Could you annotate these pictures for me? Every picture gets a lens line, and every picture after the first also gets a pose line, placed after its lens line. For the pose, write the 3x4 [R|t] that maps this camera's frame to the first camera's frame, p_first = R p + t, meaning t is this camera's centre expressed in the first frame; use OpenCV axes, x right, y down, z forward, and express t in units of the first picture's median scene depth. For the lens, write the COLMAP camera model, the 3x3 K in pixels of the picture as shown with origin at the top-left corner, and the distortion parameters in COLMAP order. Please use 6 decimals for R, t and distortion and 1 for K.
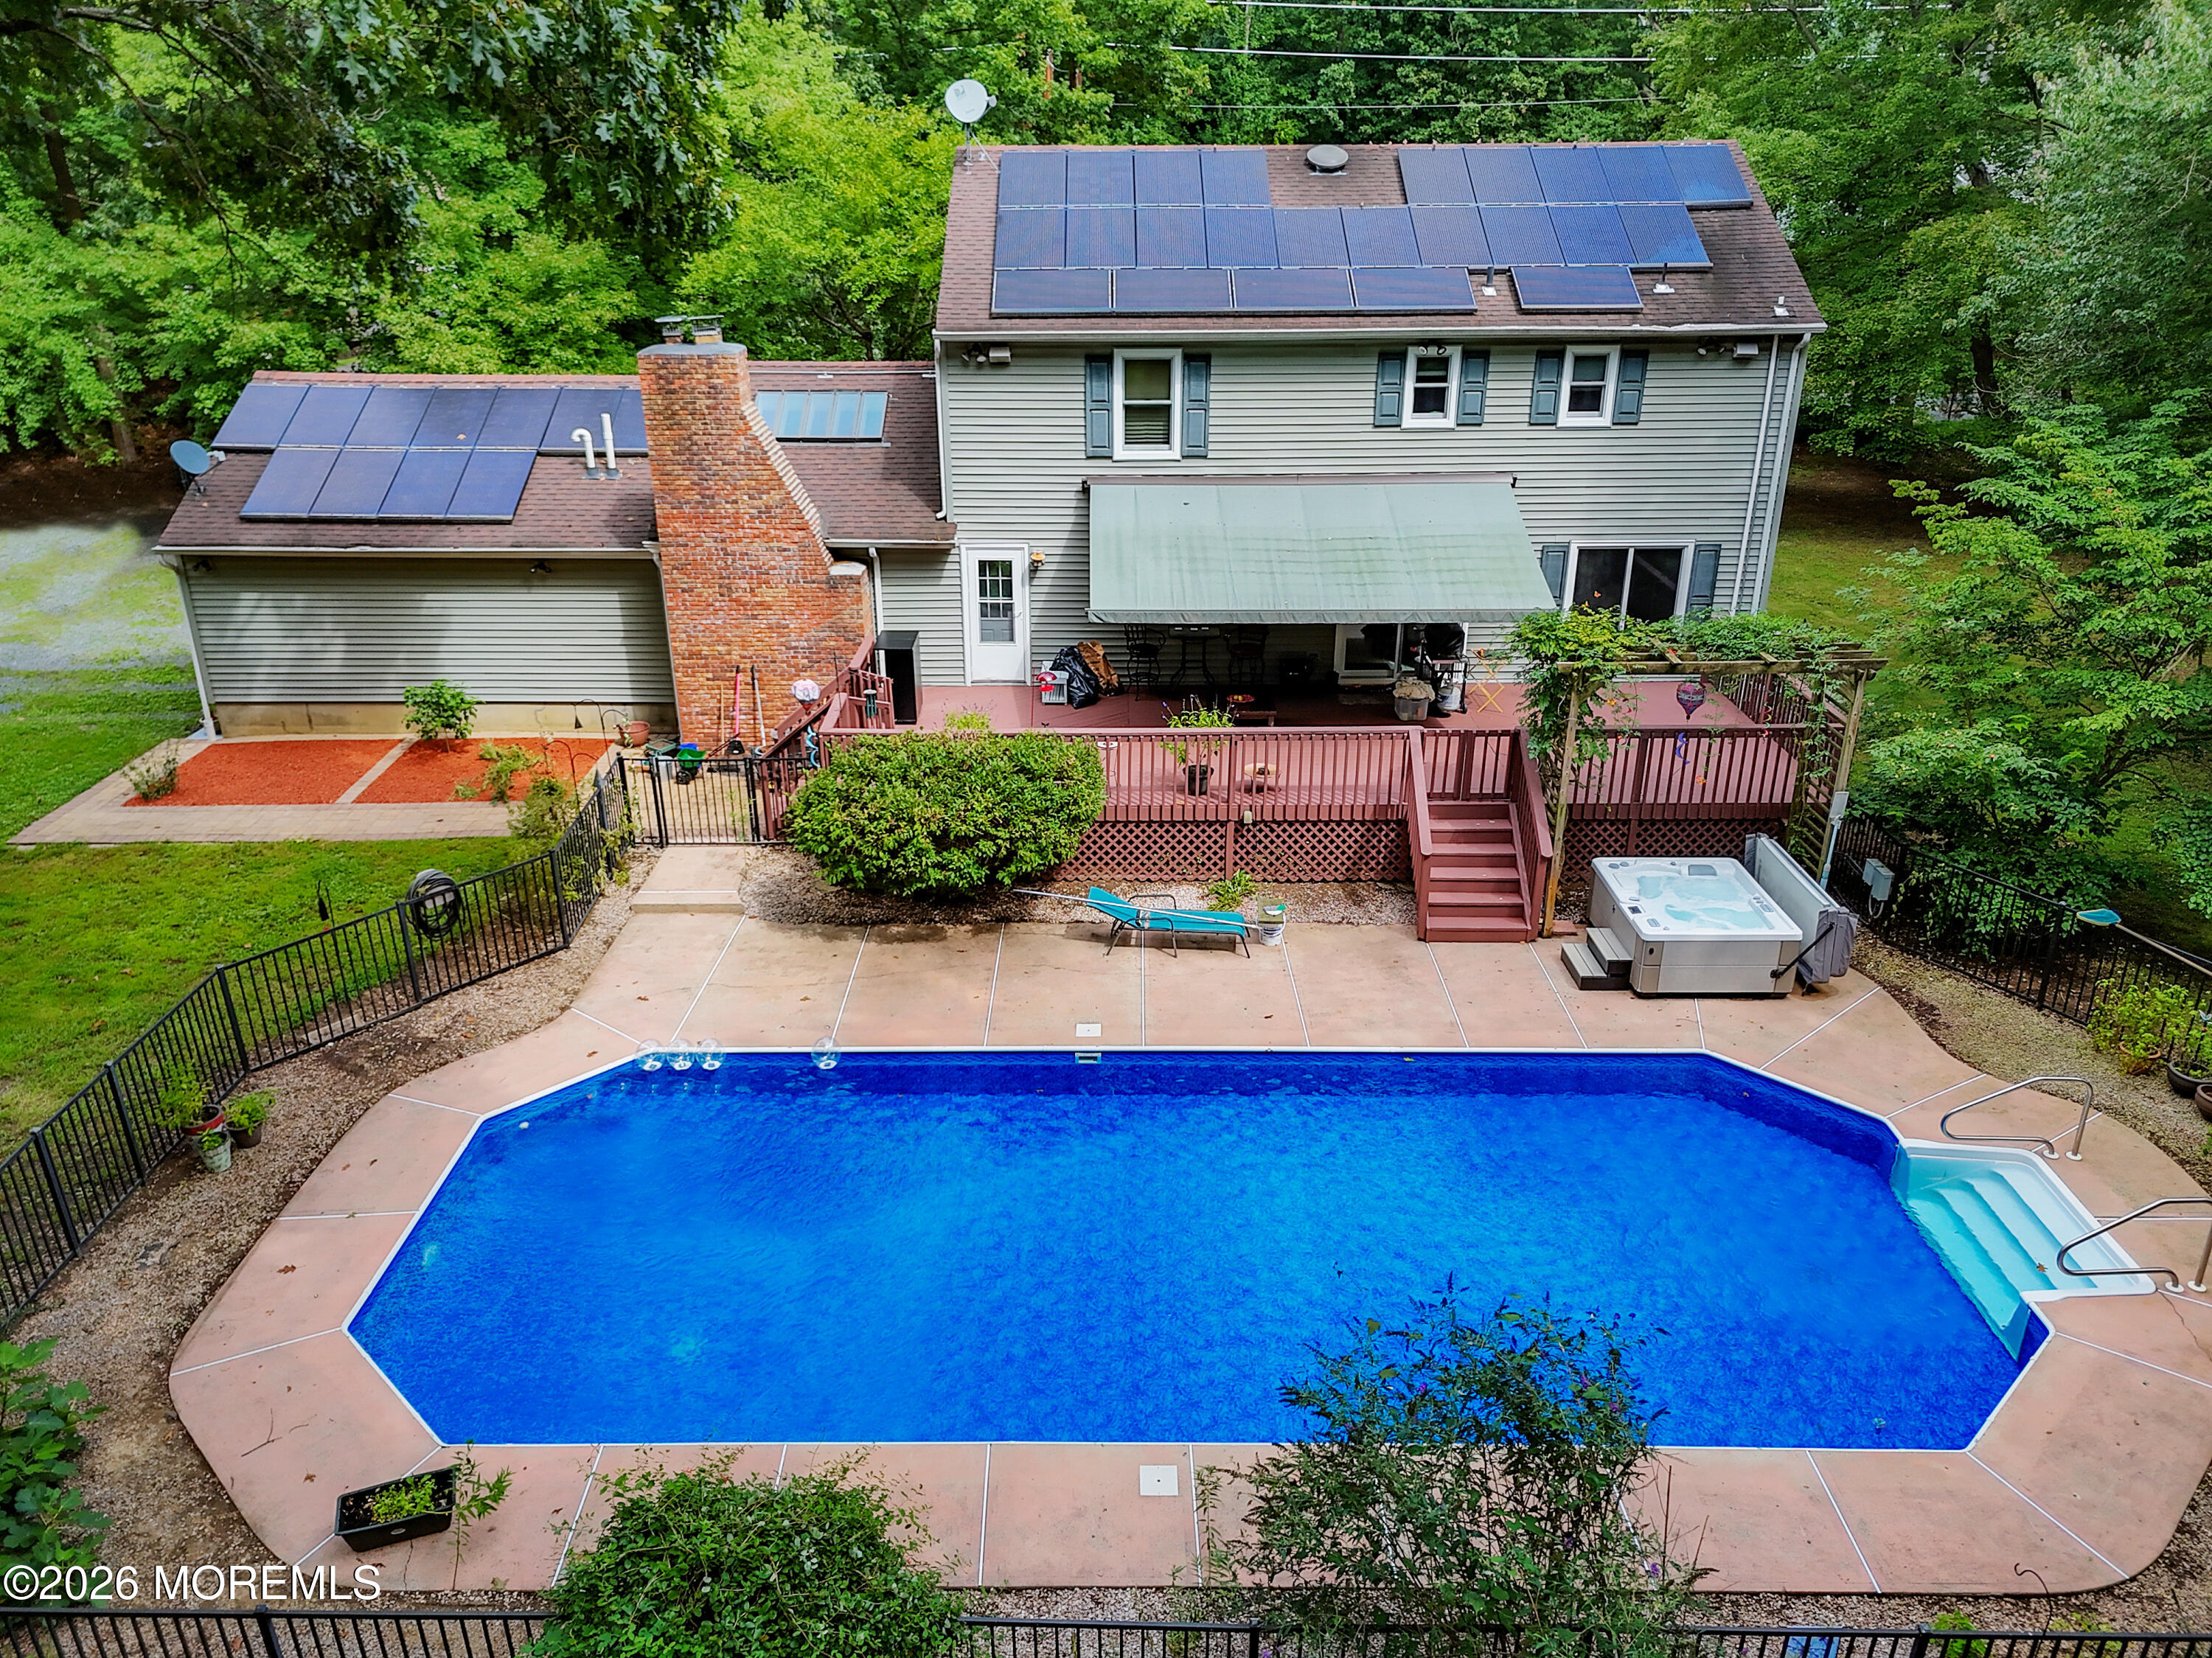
lens RADIAL K [[1557.1, 0, 1115.1], [0, 1557.1, 840.4], [0, 0, 1]] dist [0.042417, -0.006725]
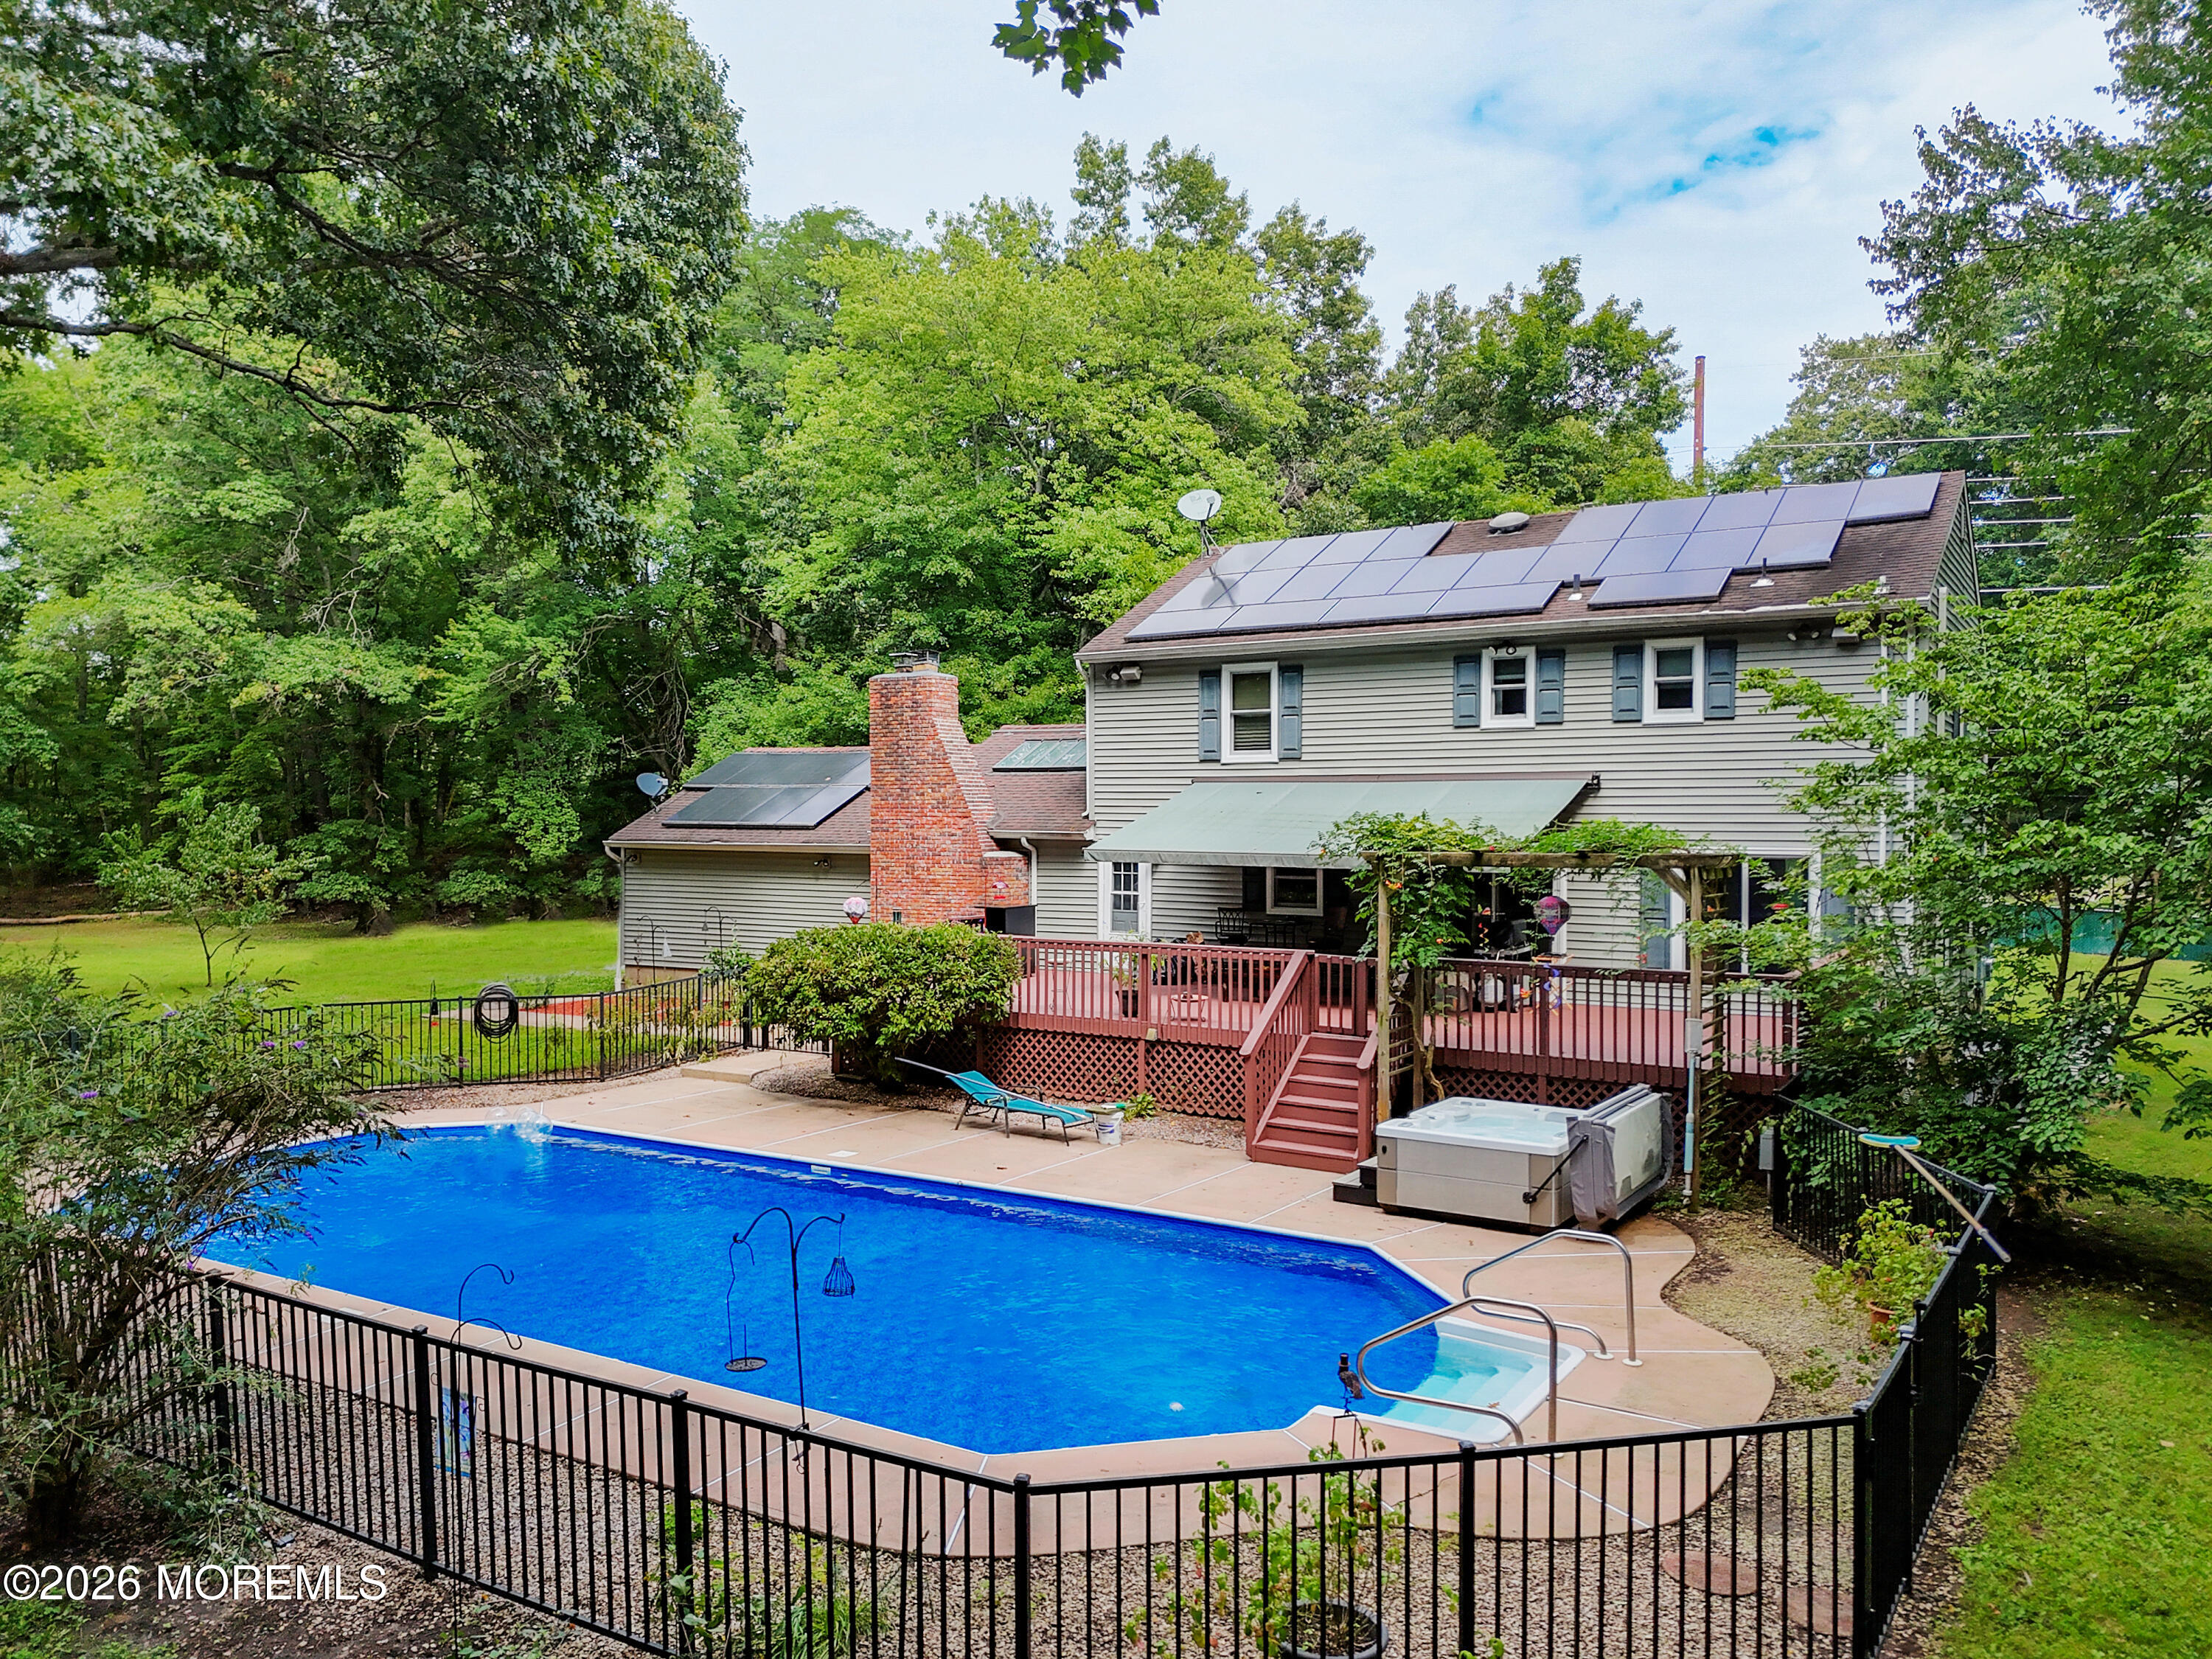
lens RADIAL K [[1557.2, 0, 1117.1], [0, 1557.2, 847.8], [0, 0, 1]] dist [0.042417, -0.006725]
pose [[0.859244, 0.016242, -0.511309, 0.499401], [-0.203264, 0.928049, -0.312102, 0.164616], [0.469451, 0.372103, 0.800722, 0.130125]]
